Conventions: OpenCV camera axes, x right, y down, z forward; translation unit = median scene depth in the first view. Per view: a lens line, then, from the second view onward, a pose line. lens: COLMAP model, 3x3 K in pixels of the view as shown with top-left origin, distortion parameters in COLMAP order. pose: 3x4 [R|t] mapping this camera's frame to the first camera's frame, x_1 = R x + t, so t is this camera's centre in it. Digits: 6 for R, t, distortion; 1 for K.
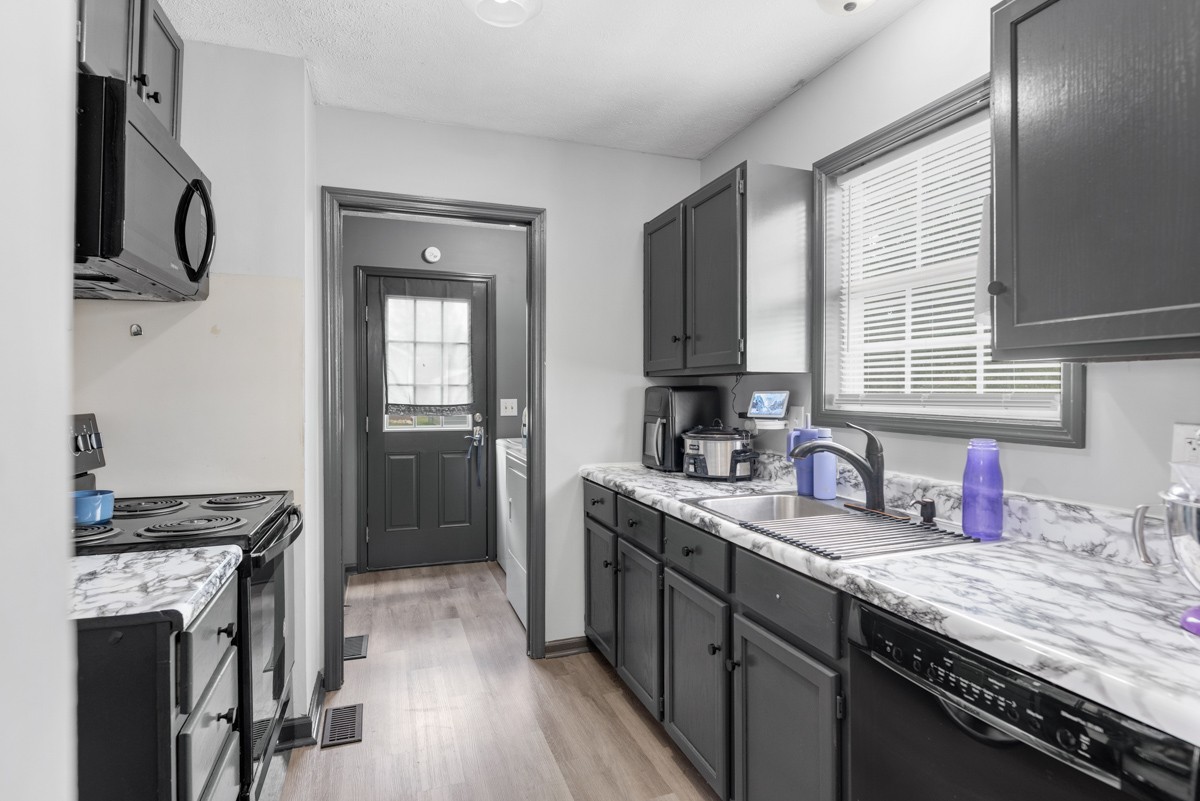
lens RADIAL K [[643.1, 0, 605.9], [0, 643.1, 395.3], [0, 0, 1]] dist [0.004134, -0.002932]
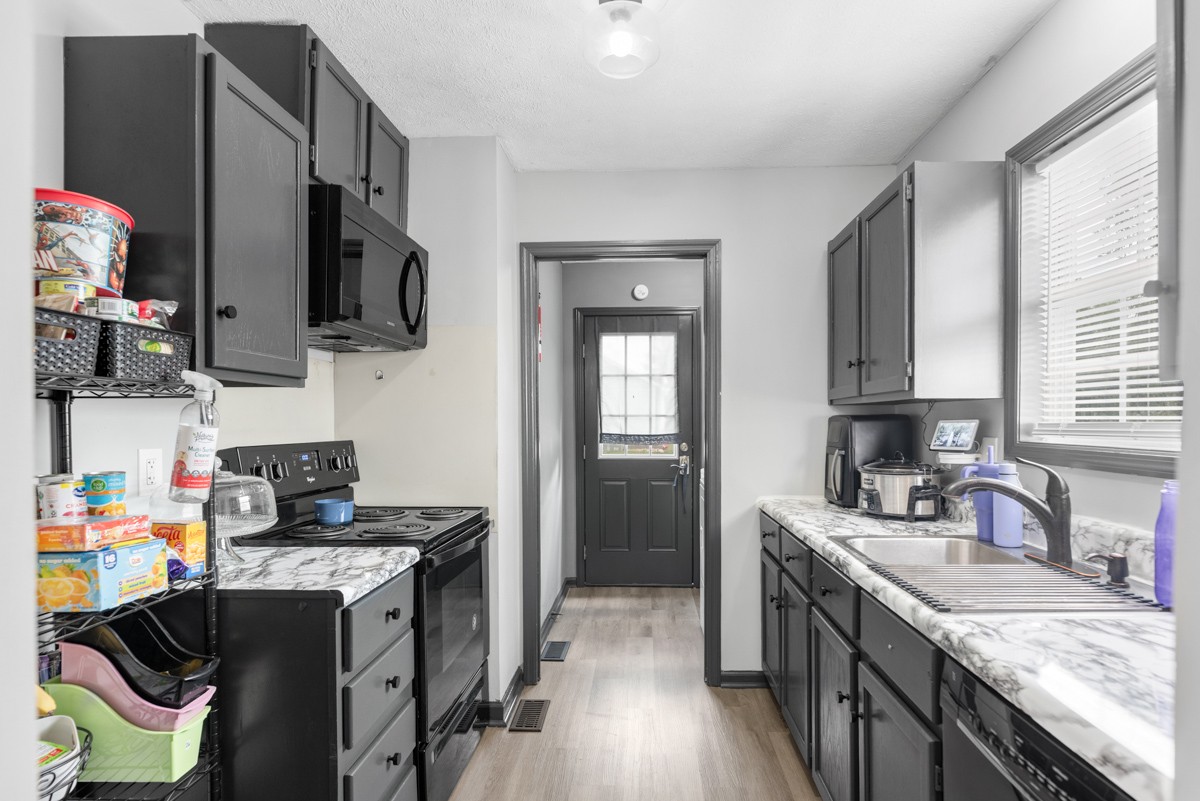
lens RADIAL K [[643.1, 0, 599.8], [0, 643.1, 428.0], [0, 0, 1]] dist [0.004134, -0.002932]
pose [[0.919213, -0.000744, -0.393759, 0.134722], [0.002575, 0.999988, 0.004123, -0.000389], [0.393751, -0.004804, 0.919204, 0.003711]]
